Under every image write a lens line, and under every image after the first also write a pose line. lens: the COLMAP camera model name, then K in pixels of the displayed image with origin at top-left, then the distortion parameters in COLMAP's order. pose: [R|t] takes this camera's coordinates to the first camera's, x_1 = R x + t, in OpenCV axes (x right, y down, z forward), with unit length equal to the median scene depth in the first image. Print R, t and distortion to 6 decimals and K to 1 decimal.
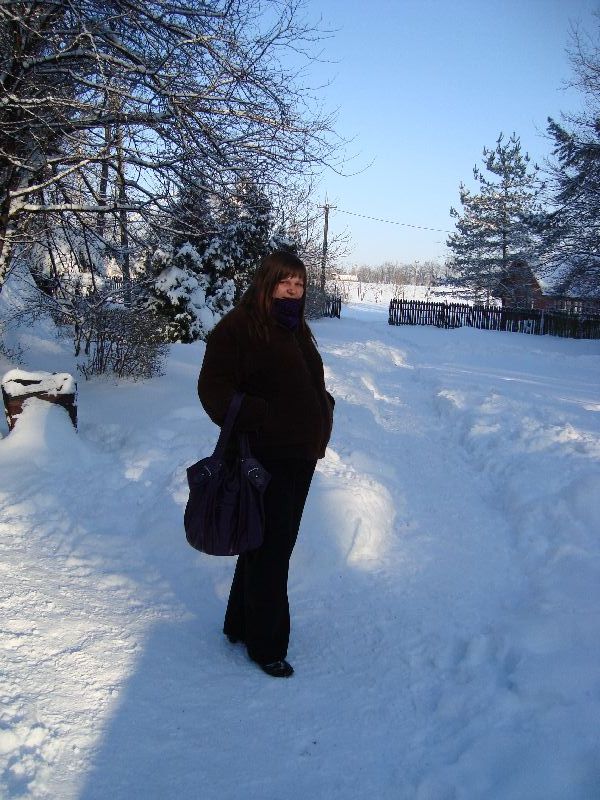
lens RADIAL K [[772.2, 0, 300.0], [0, 772.2, 400.0], [0, 0, 1]] dist [-0.214440, 0.219584]
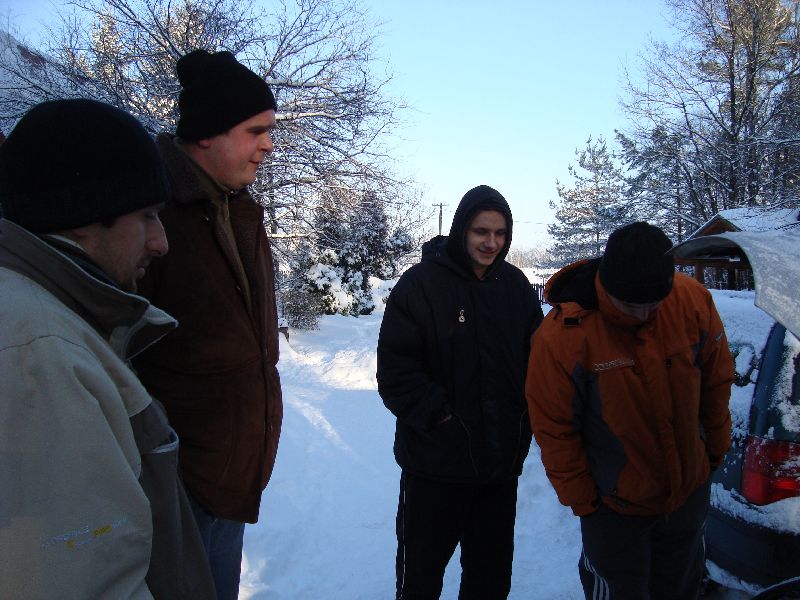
lens RADIAL K [[772.2, 0, 400.0], [0, 772.2, 300.0], [0, 0, 1]] dist [-0.214440, 0.219584]
pose [[0.998839, -0.026615, -0.040143, 0.037935], [0.021991, 0.993520, -0.111505, 0.052258], [0.042851, 0.110493, 0.992953, -0.375780]]
